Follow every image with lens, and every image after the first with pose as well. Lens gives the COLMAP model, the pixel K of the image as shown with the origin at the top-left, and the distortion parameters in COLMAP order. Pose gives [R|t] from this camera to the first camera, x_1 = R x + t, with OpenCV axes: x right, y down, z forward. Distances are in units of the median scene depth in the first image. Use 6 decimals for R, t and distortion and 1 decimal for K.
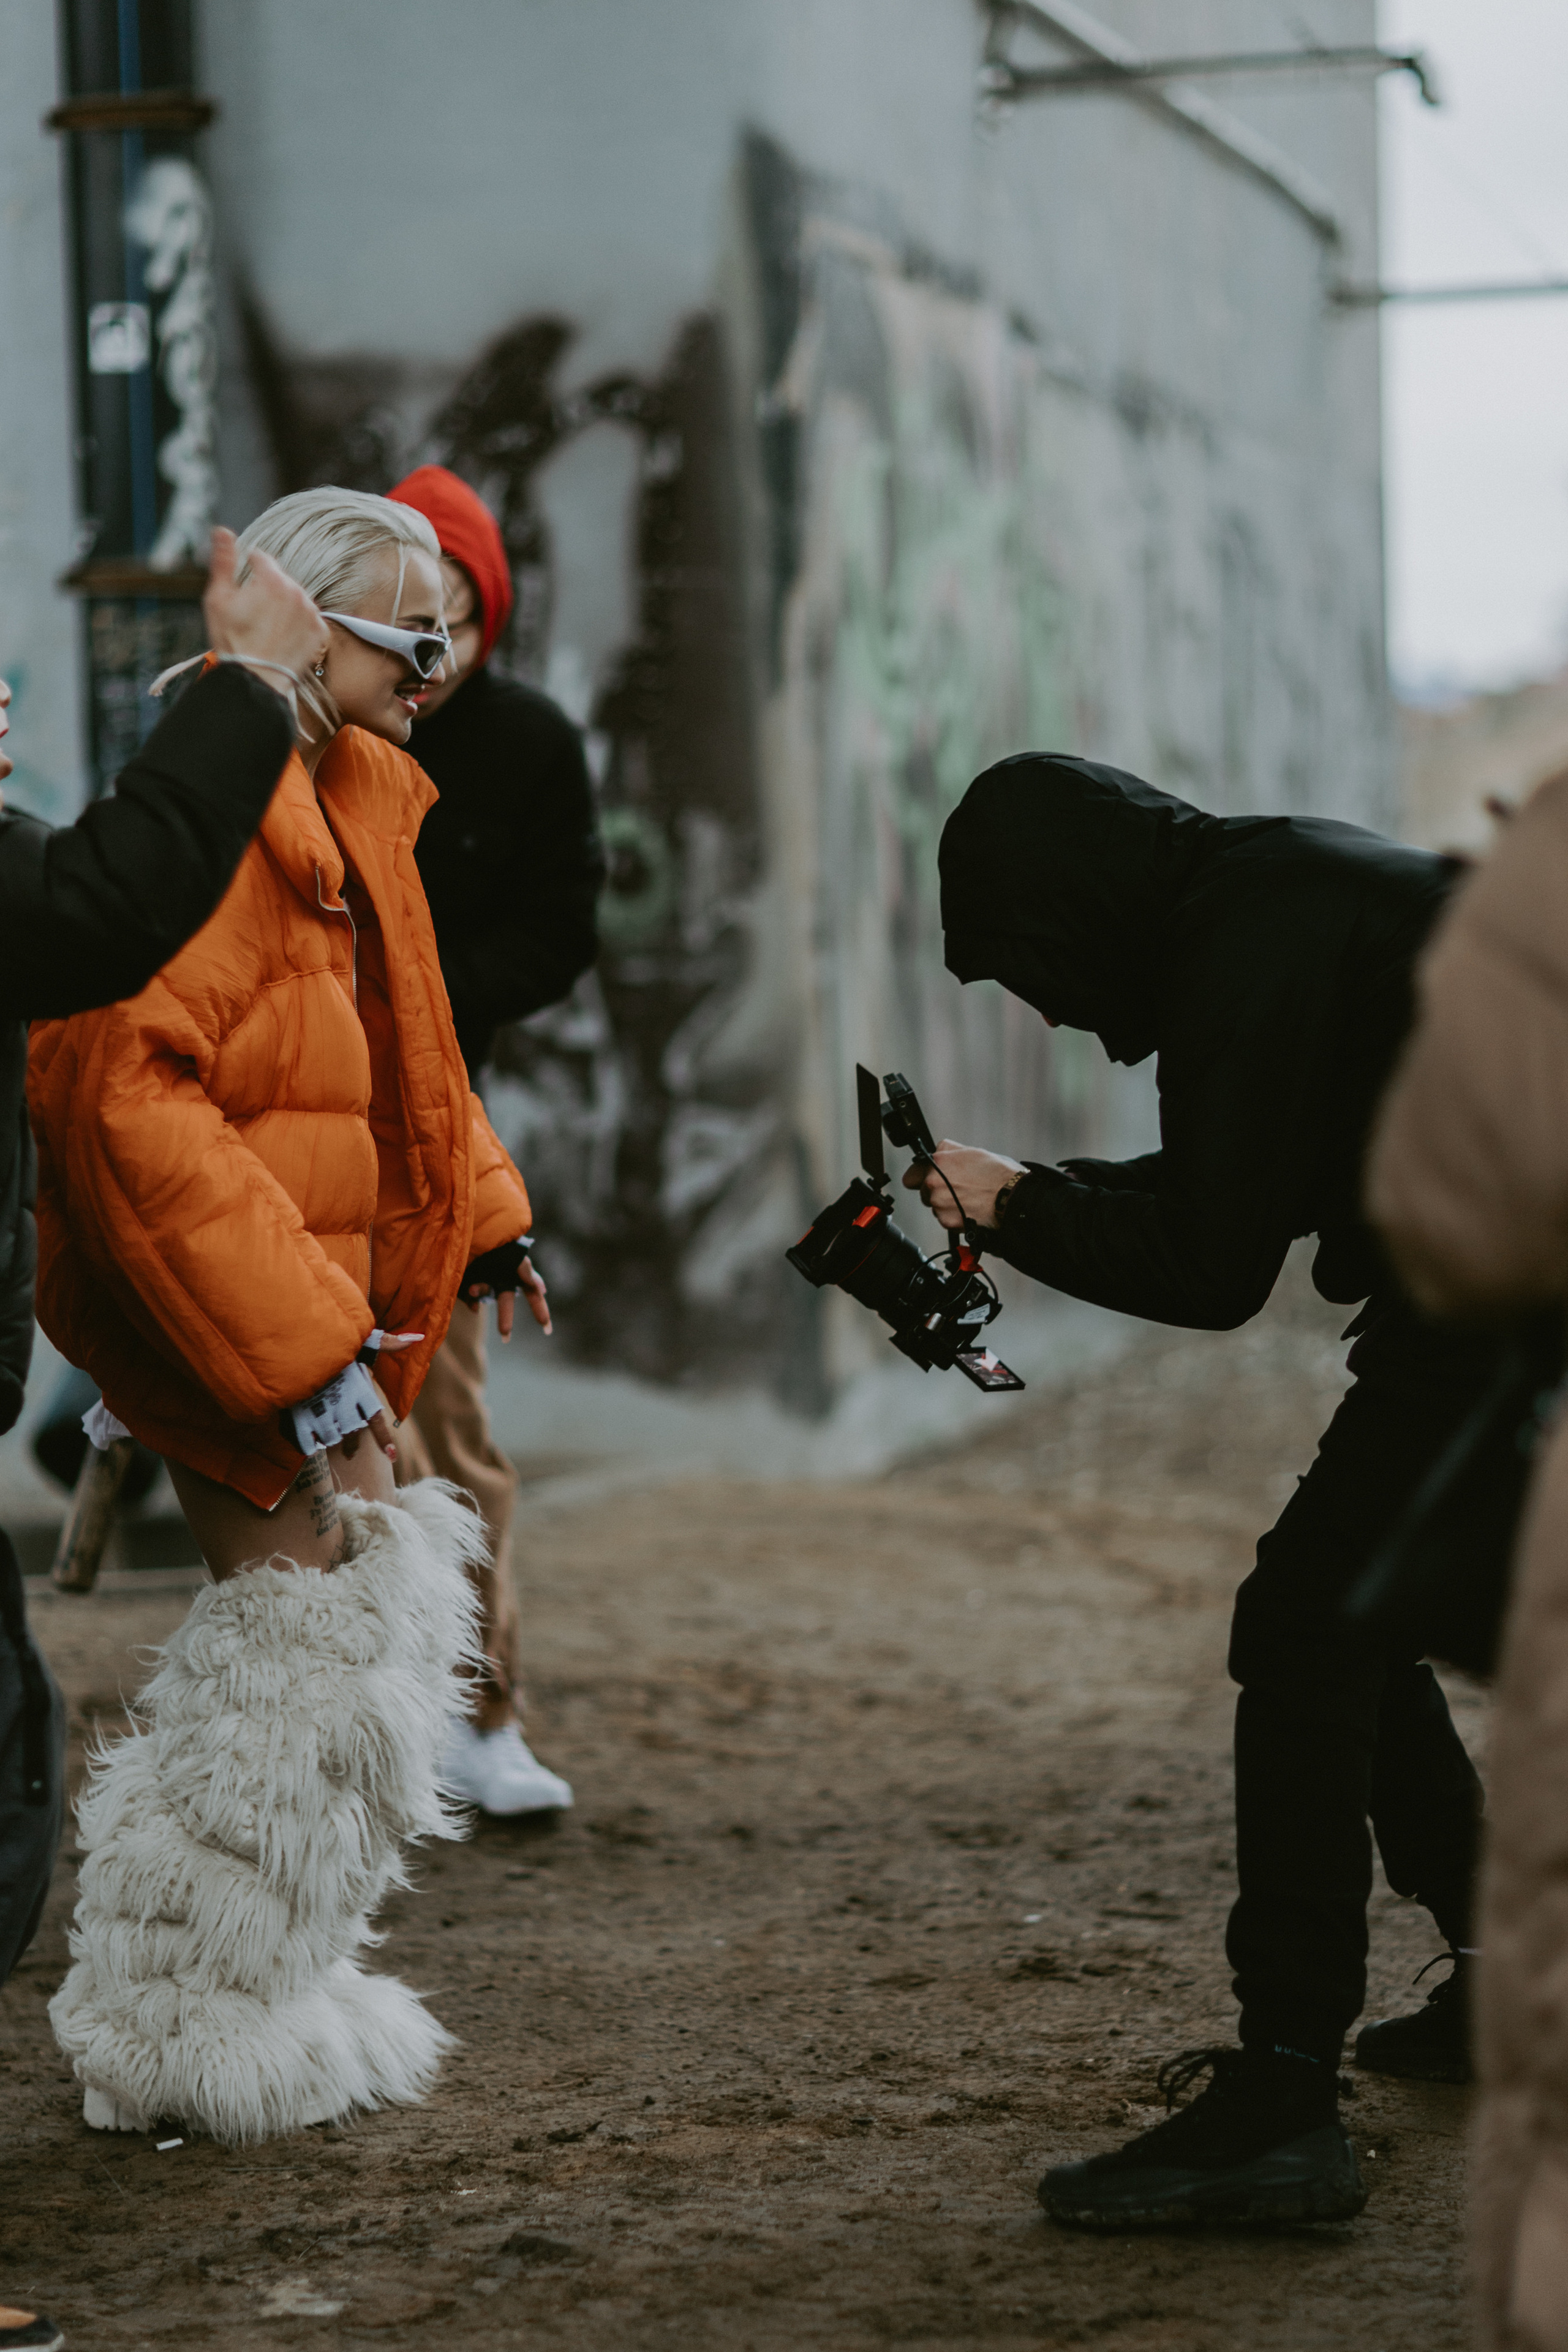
lens RADIAL K [[5745.5, 0, 784.0], [0, 5745.5, 1176.0], [0, 0, 1]] dist [-0.017539, -0.323965]
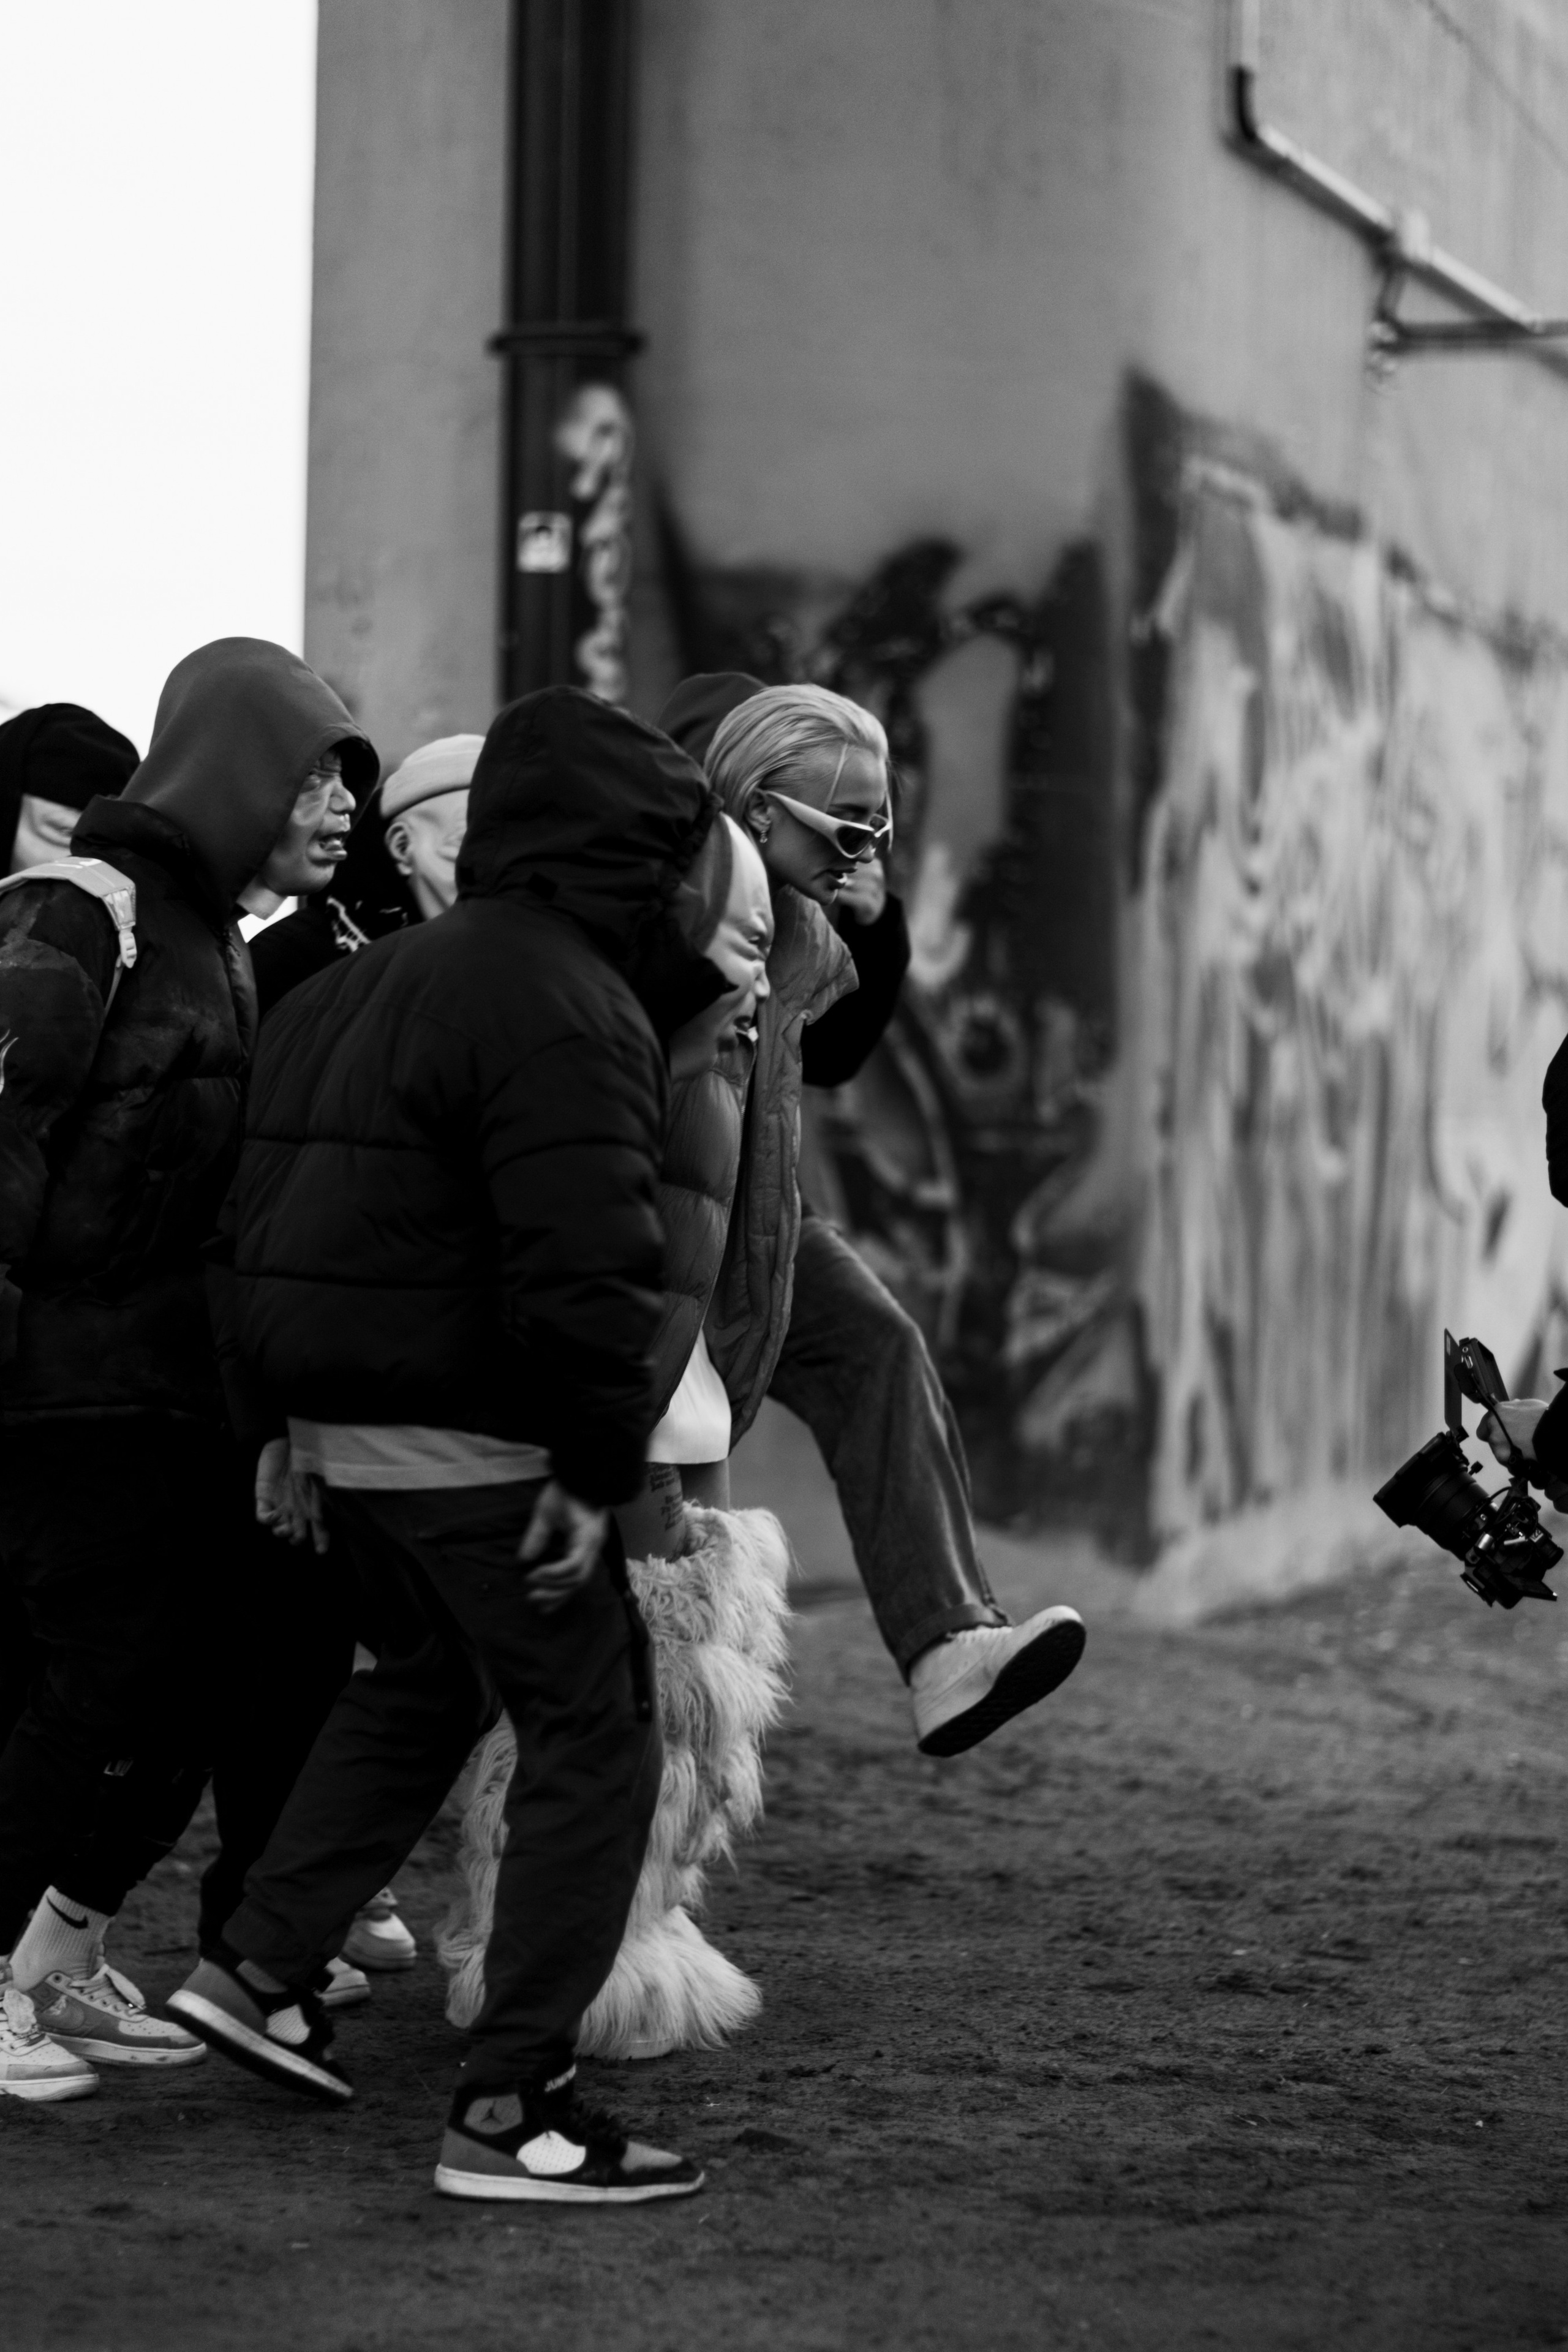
lens RADIAL K [[5811.7, 0, 784.0], [0, 5811.7, 1176.0], [0, 0, 1]] dist [-0.089560, -0.292436]
pose [[0.995967, 0.048391, -0.075555, 0.028623], [-0.051193, 0.998054, -0.035597, 0.018004], [0.073685, 0.039321, 0.996506, -0.146291]]
